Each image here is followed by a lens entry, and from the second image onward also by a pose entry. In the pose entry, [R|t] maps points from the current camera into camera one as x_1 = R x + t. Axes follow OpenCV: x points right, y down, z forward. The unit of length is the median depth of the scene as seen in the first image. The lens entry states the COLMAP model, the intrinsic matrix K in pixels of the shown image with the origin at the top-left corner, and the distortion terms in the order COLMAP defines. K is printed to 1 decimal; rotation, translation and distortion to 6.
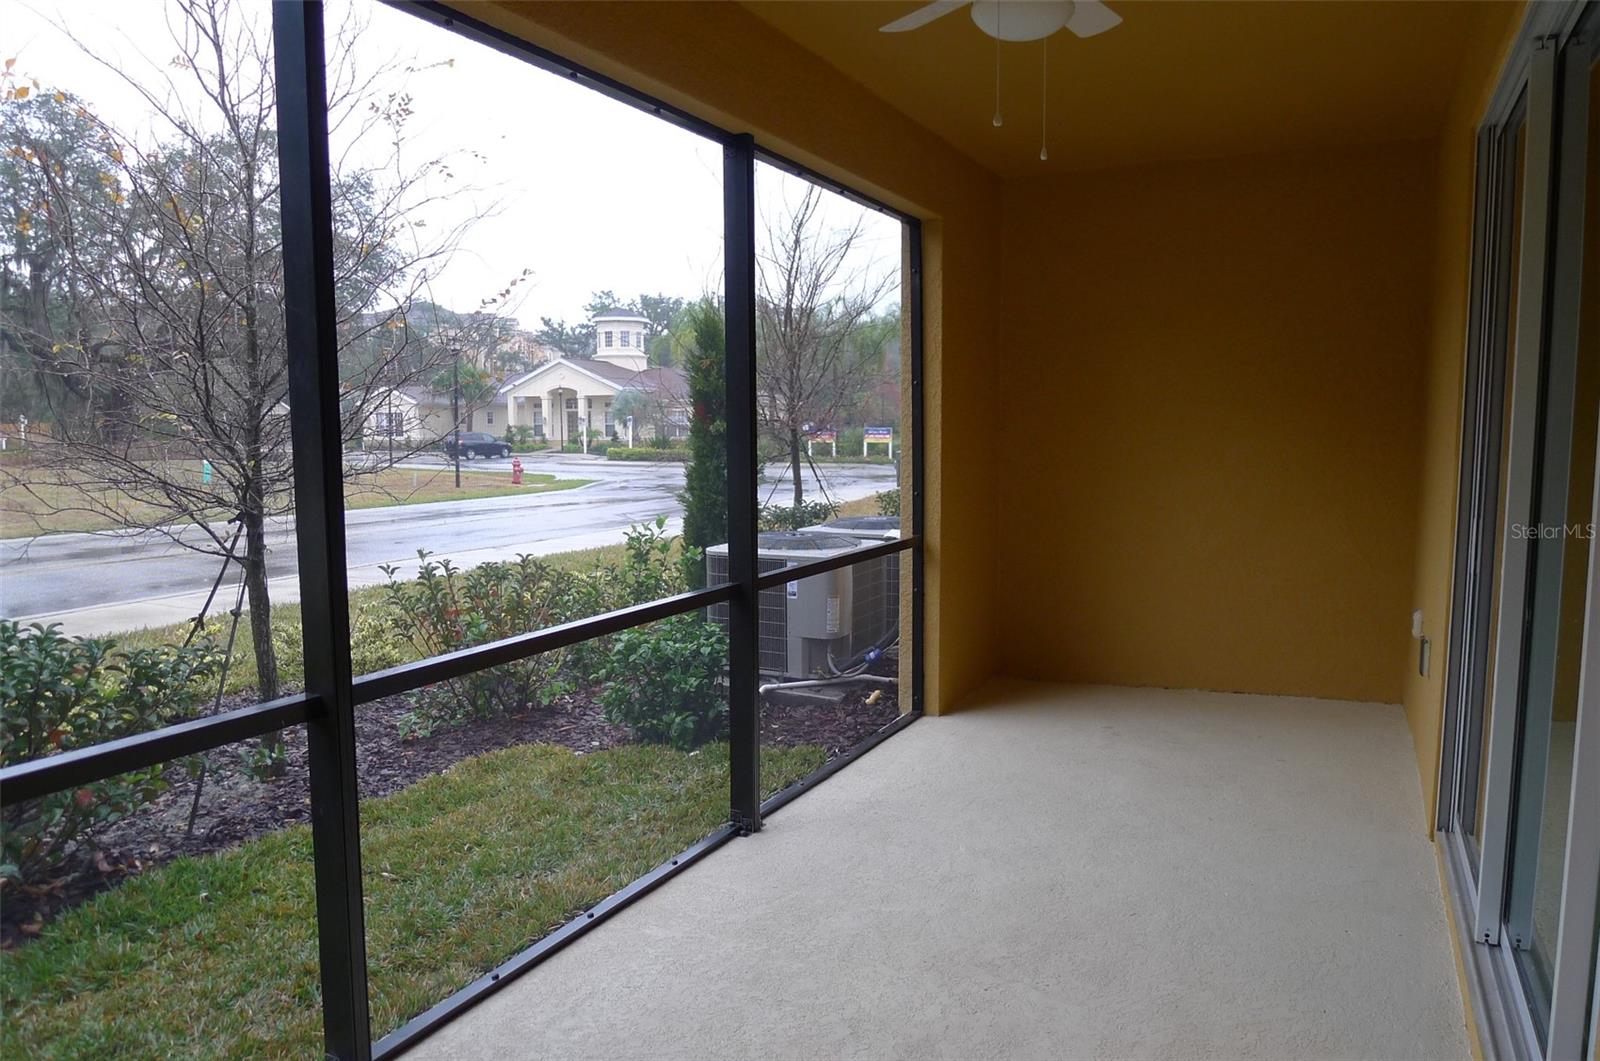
lens RADIAL K [[1093.9, 0, 798.2], [0, 1093.9, 530.5], [0, 0, 1]] dist [-0.053943, 0.017013]
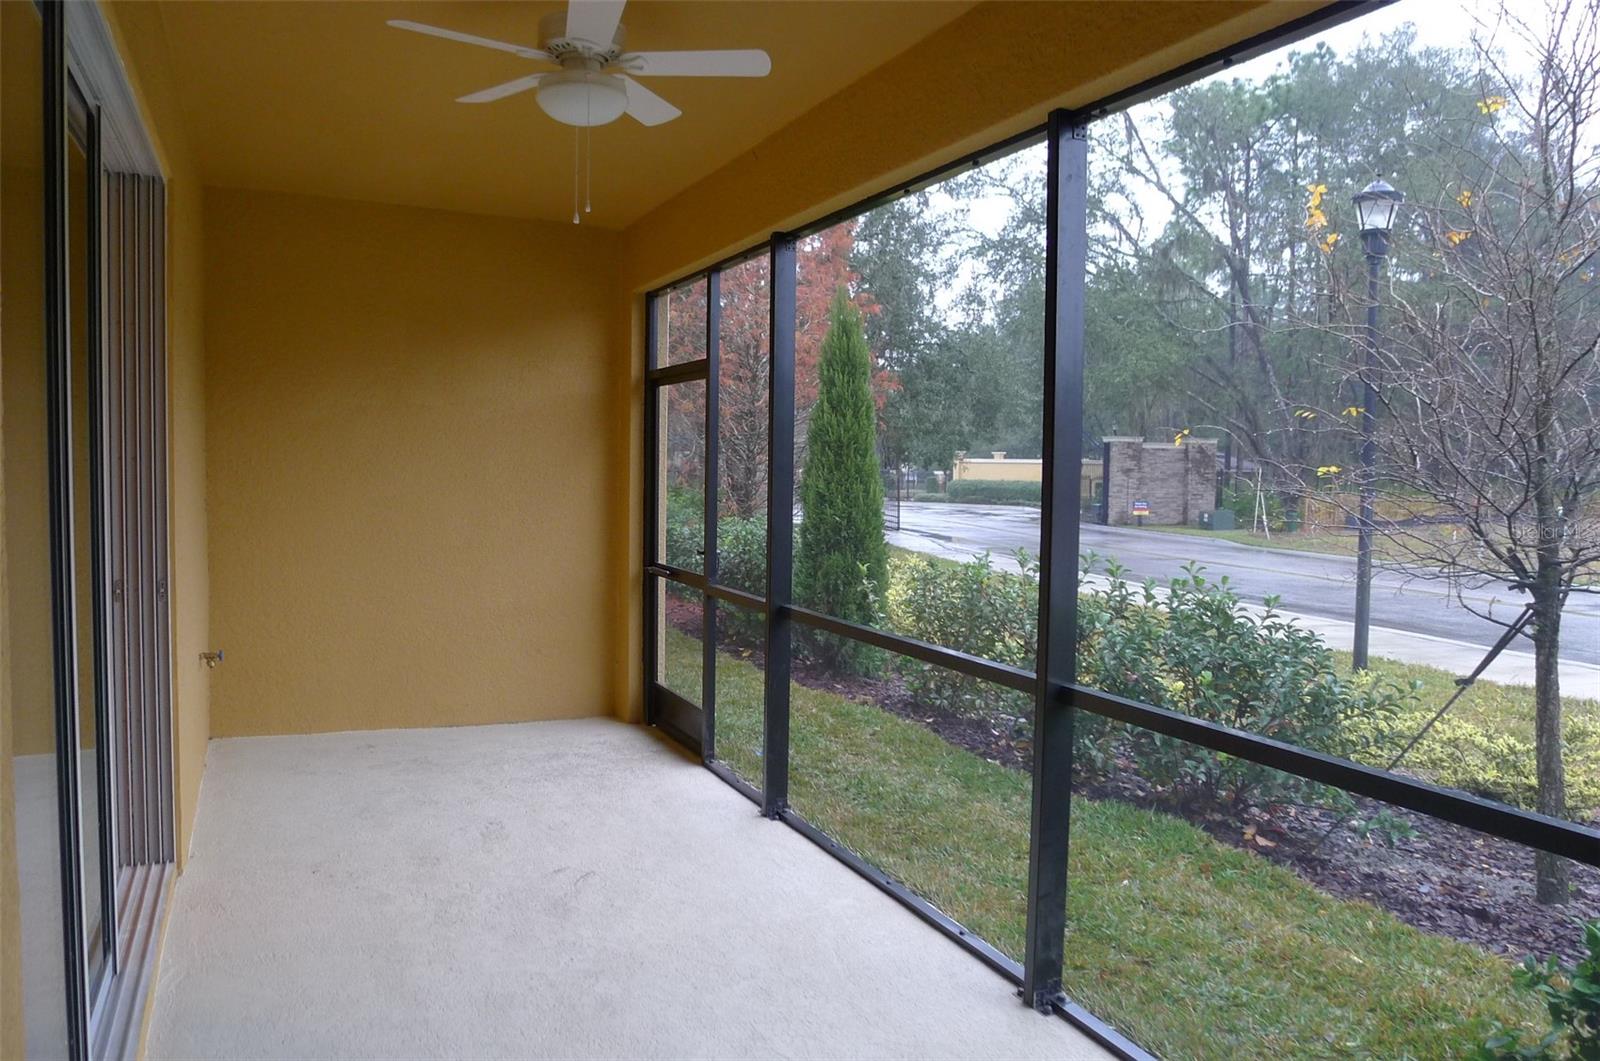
lens RADIAL K [[1093.9, 0, 797.9], [0, 1093.9, 530.4], [0, 0, 1]] dist [-0.053943, 0.017013]
pose [[-0.600985, 0.030916, -0.798662, 0.795923], [-0.105502, 0.987439, 0.117613, -0.152766], [0.792267, 0.154945, -0.590174, 1.541005]]
